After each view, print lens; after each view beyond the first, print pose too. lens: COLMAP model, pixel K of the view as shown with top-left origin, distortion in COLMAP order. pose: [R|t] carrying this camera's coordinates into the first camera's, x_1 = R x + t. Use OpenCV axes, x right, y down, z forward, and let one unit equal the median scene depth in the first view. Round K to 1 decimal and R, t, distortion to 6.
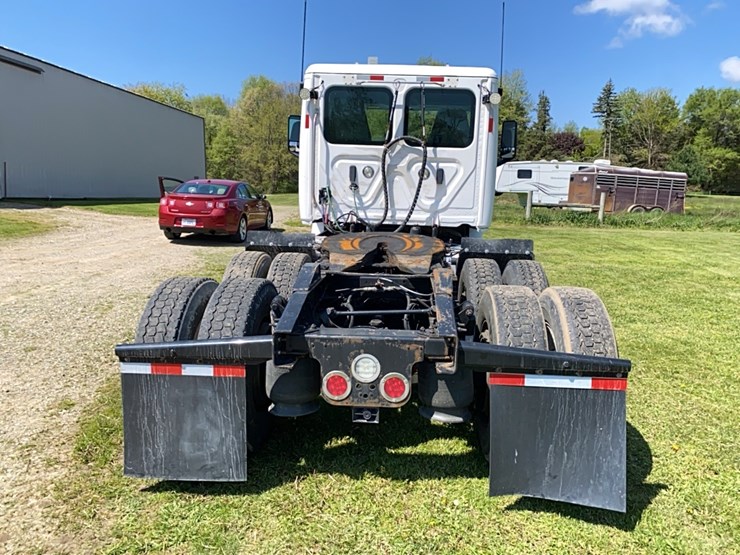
lens RADIAL K [[584.6, 0, 367.9], [0, 584.6, 273.8], [0, 0, 1]] dist [0.036004, -0.037601]
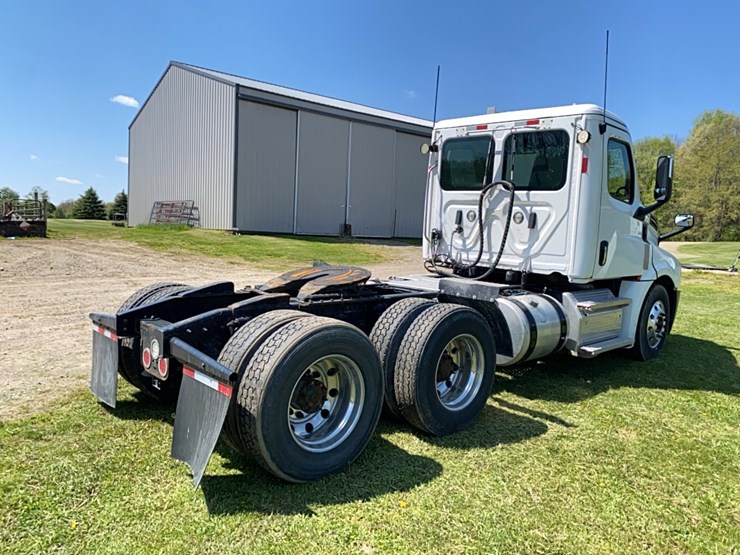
lens RADIAL K [[584.6, 0, 367.9], [0, 584.6, 273.8], [0, 0, 1]] dist [0.036004, -0.037601]
pose [[0.708341, 0.071423, -0.702248, 0.616763], [-0.123824, 0.992014, -0.024005, -0.023537], [0.694925, 0.103959, 0.711527, 0.137727]]
